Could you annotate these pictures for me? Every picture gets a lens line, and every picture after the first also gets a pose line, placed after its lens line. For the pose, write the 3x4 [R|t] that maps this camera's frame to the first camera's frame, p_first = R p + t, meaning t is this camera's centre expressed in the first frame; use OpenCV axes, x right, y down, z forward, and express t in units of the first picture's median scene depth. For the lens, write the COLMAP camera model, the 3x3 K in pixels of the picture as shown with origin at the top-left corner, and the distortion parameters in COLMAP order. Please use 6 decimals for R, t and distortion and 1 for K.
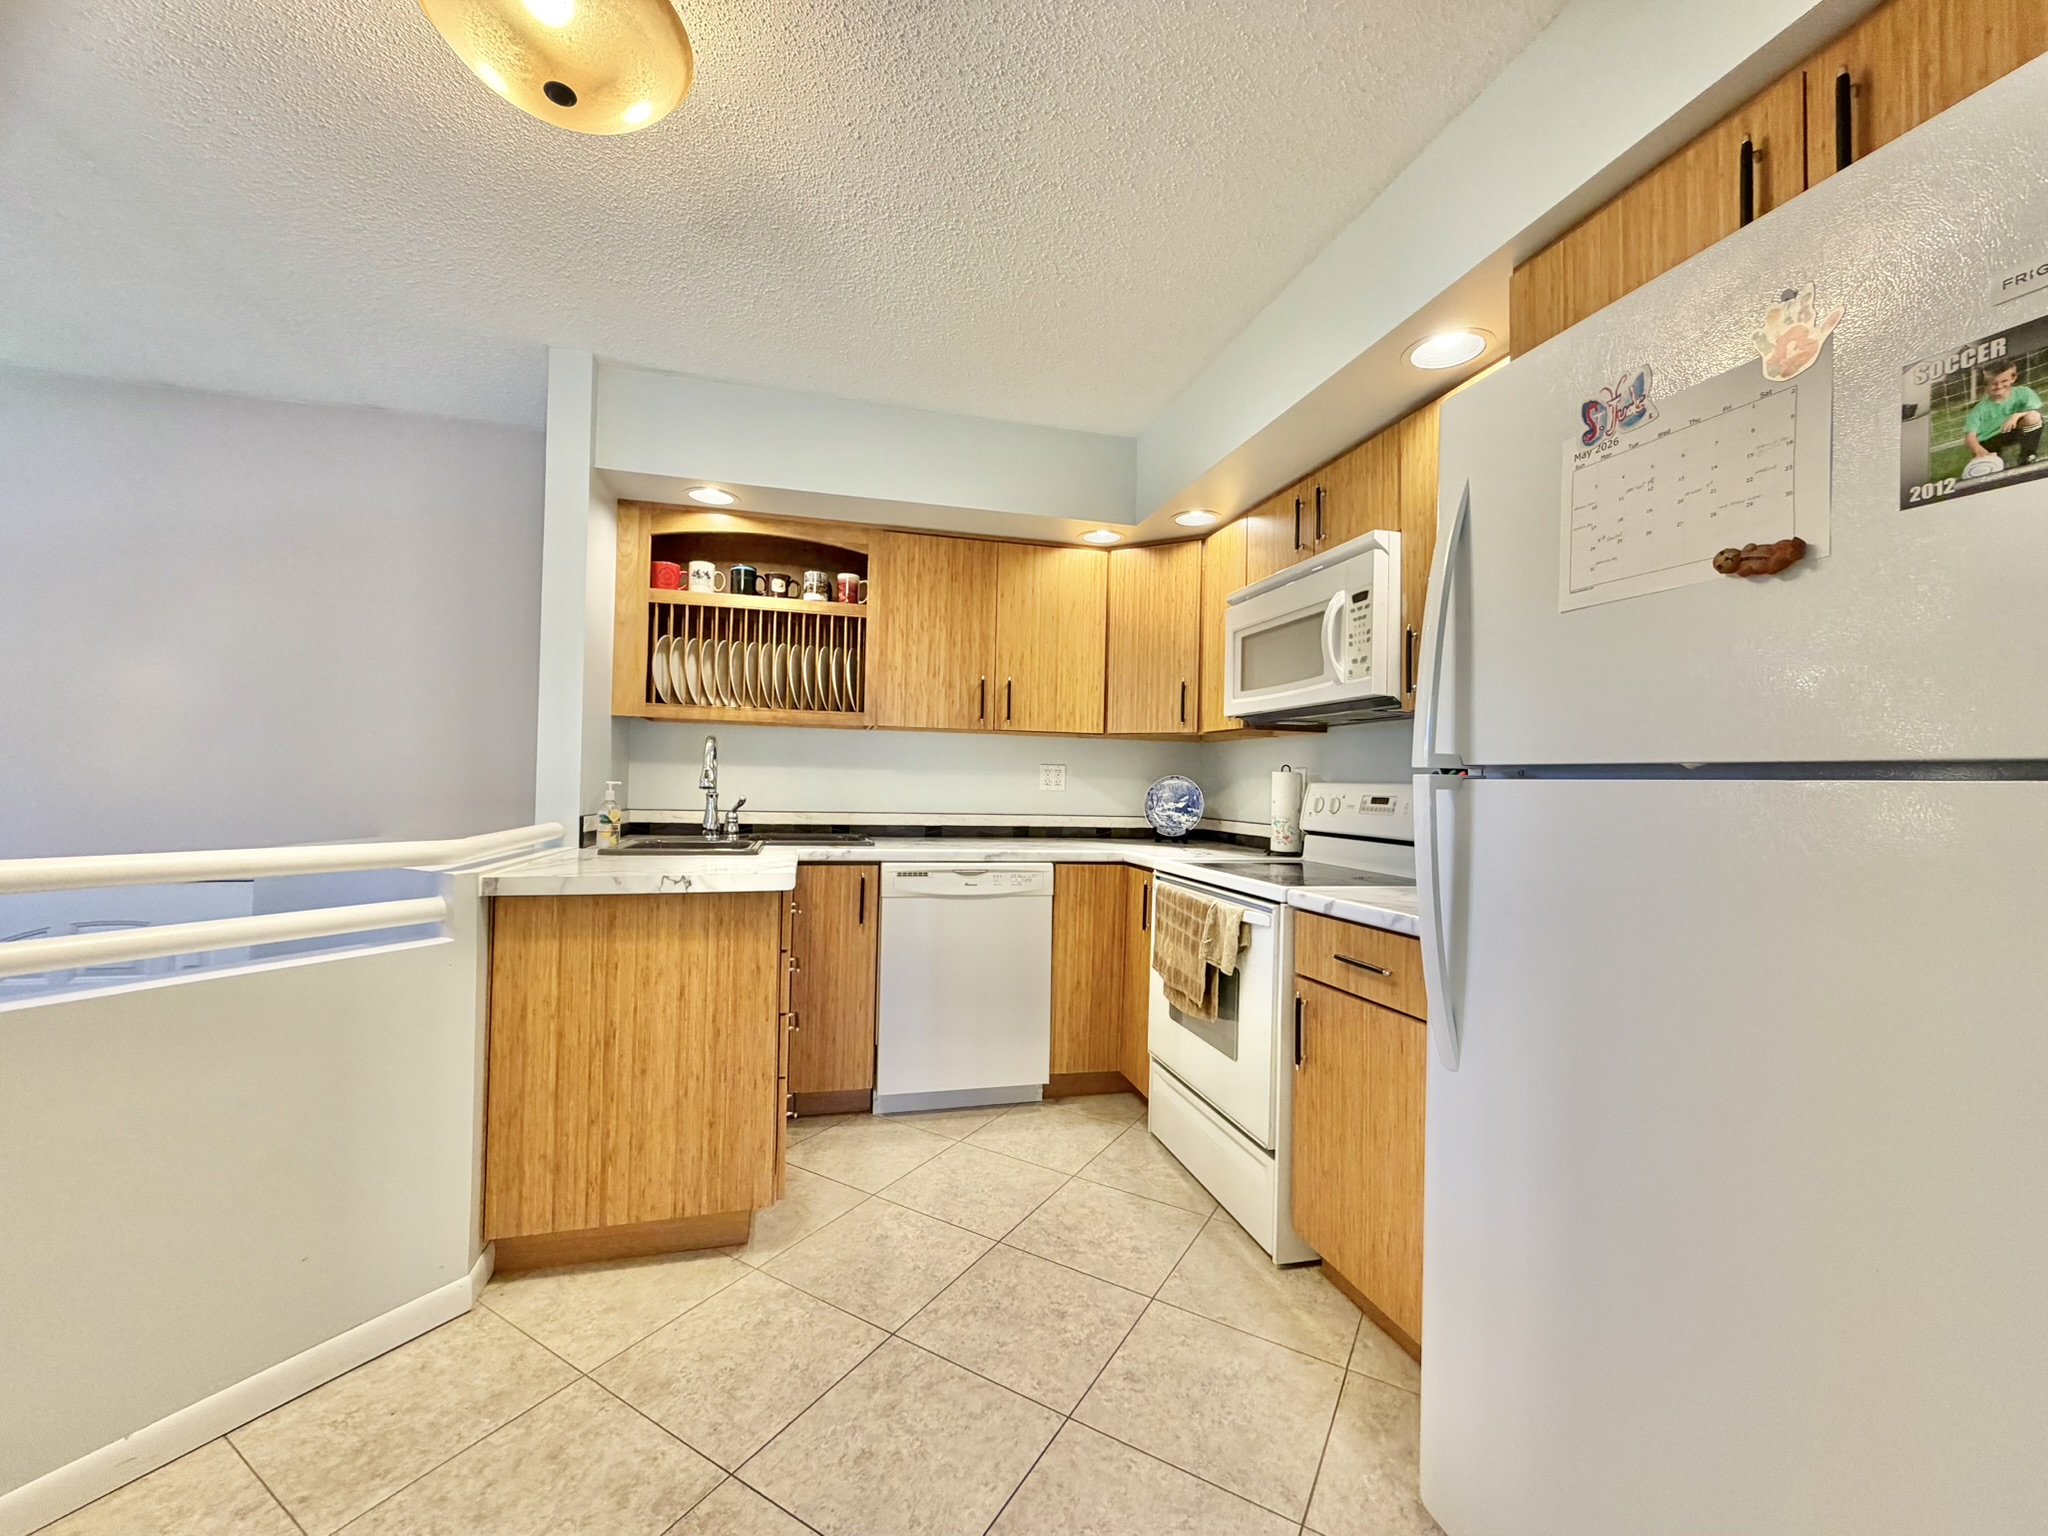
lens RADIAL K [[816.8, 0, 1020.5], [0, 816.8, 769.0], [0, 0, 1]] dist [-0.000527, -0.000217]
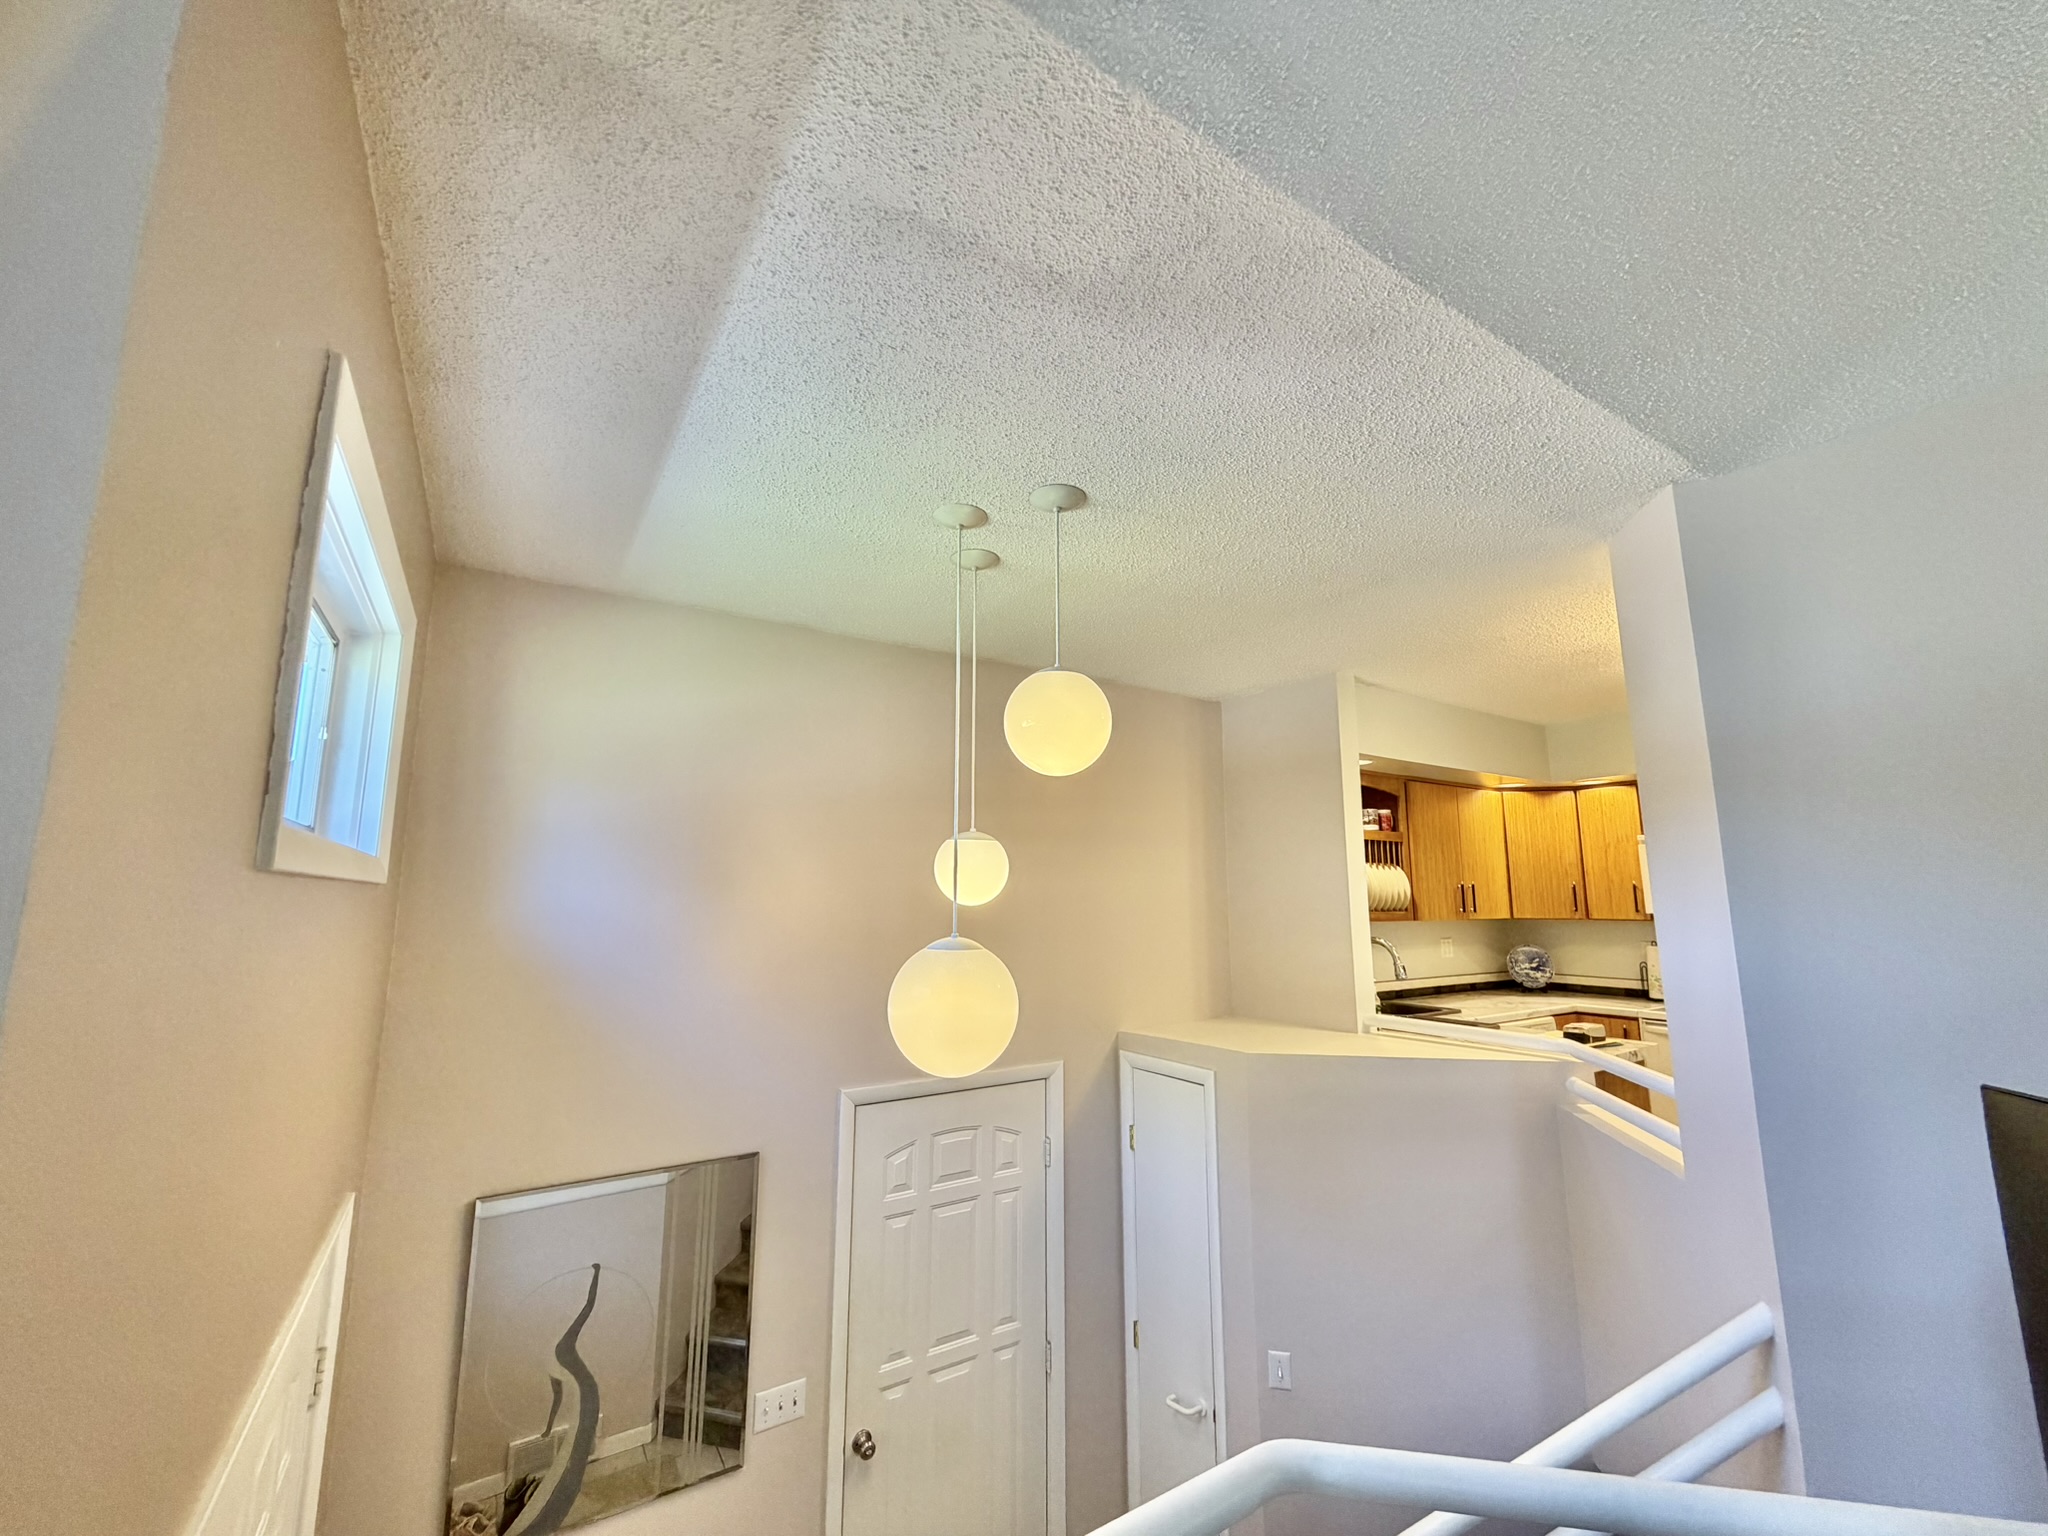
lens RADIAL K [[816.8, 0, 1020.5], [0, 816.8, 769.0], [0, 0, 1]] dist [-0.000527, -0.000217]
pose [[0.950504, 0.027451, 0.309497, -1.353093], [0.015529, 0.990648, -0.135556, -0.141641], [-0.310324, 0.133653, 0.941189, -0.134294]]
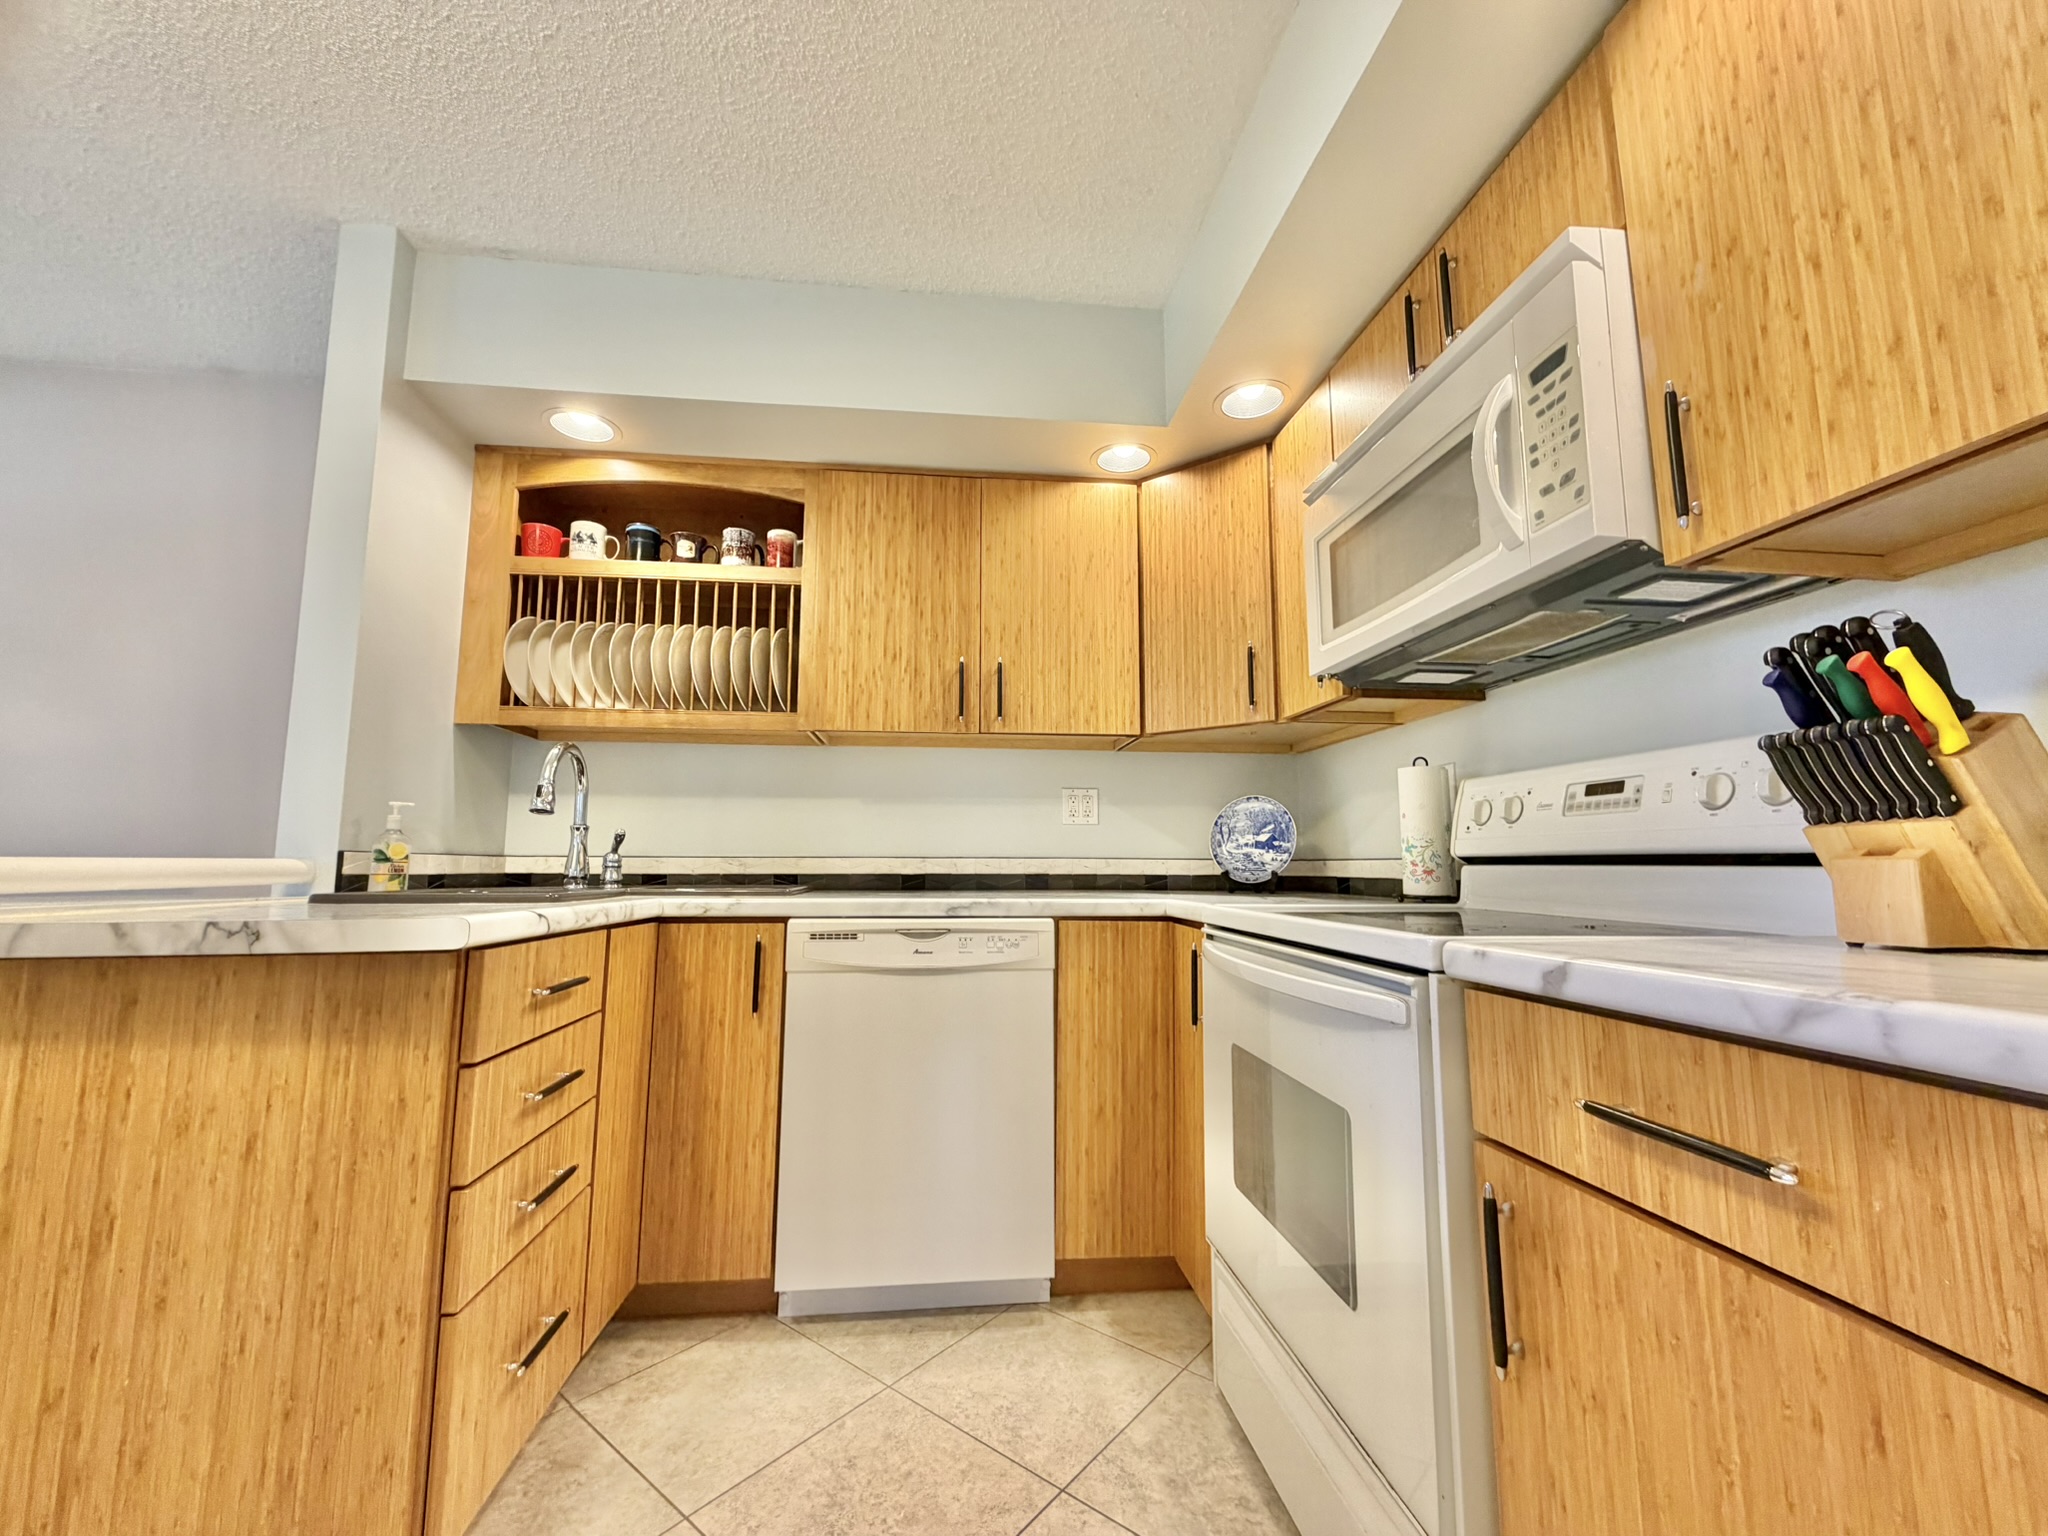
lens RADIAL K [[816.8, 0, 1020.5], [0, 816.8, 769.0], [0, 0, 1]] dist [-0.000527, -0.000217]
pose [[0.990010, -0.036638, -0.136155, 0.109219], [0.022860, 0.994582, -0.101413, 0.063252], [0.139132, 0.097287, 0.985483, 0.348533]]
